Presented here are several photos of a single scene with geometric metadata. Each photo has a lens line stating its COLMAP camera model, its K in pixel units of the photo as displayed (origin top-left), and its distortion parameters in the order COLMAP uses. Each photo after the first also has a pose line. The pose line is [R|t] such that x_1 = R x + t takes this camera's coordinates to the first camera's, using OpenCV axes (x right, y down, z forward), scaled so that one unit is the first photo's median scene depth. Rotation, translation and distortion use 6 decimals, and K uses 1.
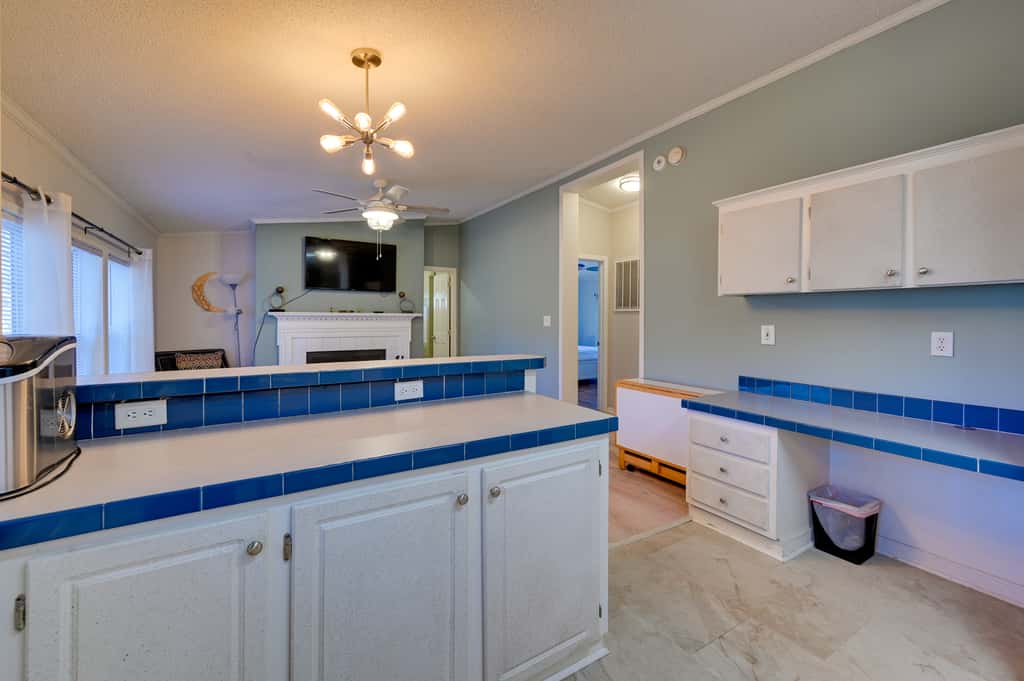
lens RADIAL K [[412.6, 0, 516.9], [0, 412.6, 324.7], [0, 0, 1]] dist [-0.001232, 0.000019]
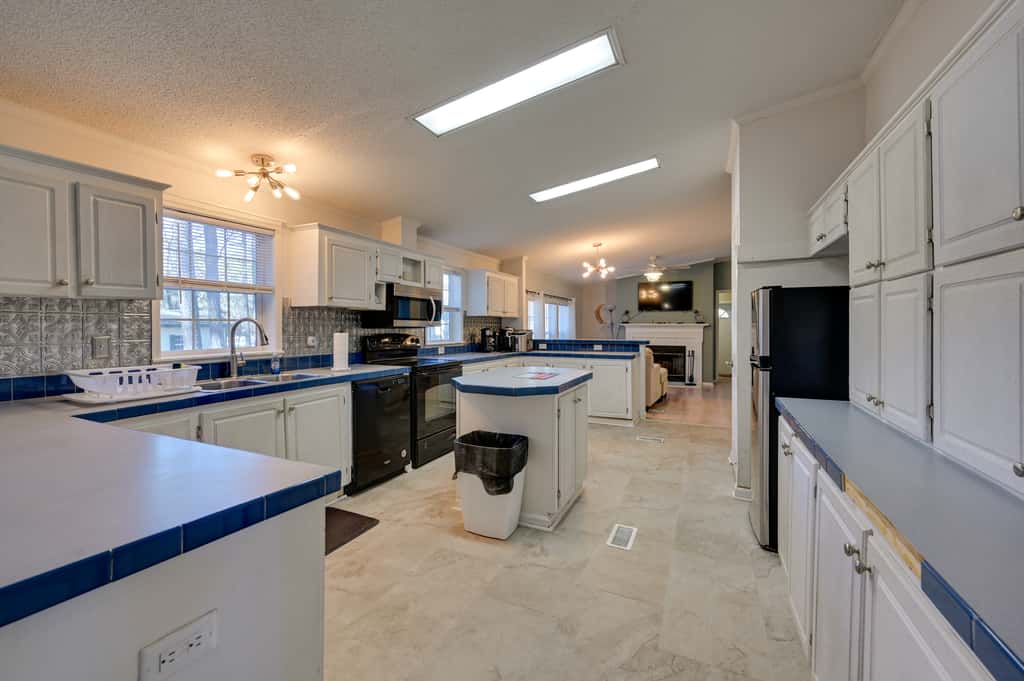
lens RADIAL K [[419.7, 0, 508.7], [0, 419.7, 333.6], [0, 0, 1]] dist [0.001167, 0.000475]
pose [[0.540887, 0.008662, -0.841051, 0.741028], [-0.010035, 0.999942, 0.003844, 0.012160], [0.841035, 0.006360, 0.540943, -0.493470]]
